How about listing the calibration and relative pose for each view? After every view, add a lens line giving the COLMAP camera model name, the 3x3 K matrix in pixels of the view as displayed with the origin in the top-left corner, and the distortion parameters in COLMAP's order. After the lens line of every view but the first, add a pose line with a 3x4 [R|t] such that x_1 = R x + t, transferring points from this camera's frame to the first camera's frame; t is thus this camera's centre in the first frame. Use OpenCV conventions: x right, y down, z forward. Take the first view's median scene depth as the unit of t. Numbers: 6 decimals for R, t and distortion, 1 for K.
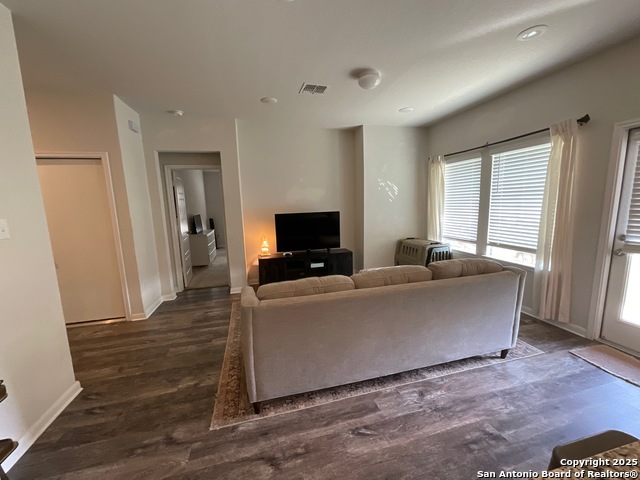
lens RADIAL K [[257.7, 0, 320.0], [0, 257.7, 240.0], [0, 0, 1]] dist [0.001256, 0.000200]
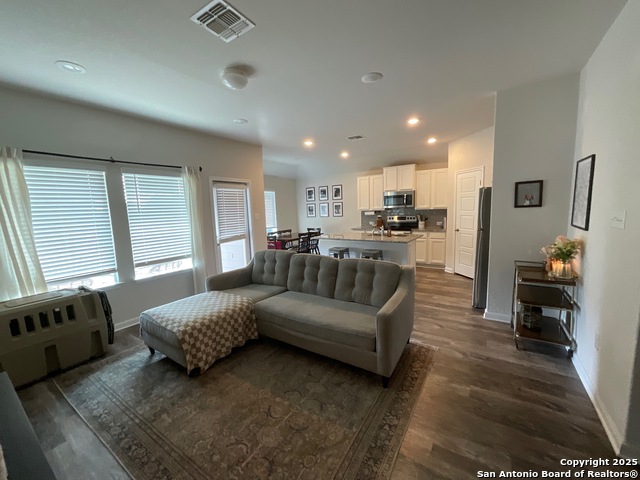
lens RADIAL K [[257.7, 0, 320.0], [0, 257.7, 240.0], [0, 0, 1]] dist [0.001256, 0.000200]
pose [[-0.659691, -0.043079, 0.750301, -0.560093], [0.160891, 0.967114, 0.196989, -0.173296], [-0.734113, 0.250668, -0.631066, 1.198820]]
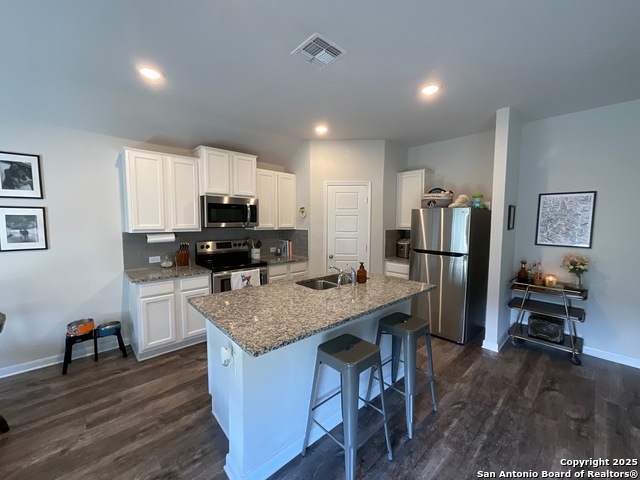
lens RADIAL K [[257.7, 0, 320.0], [0, 257.7, 240.0], [0, 0, 1]] dist [0.001256, 0.000200]
pose [[-0.884690, 0.057561, -0.462613, 0.702800], [-0.049998, 0.974909, 0.216918, -0.129132], [0.463491, 0.215035, -0.859614, 0.581638]]
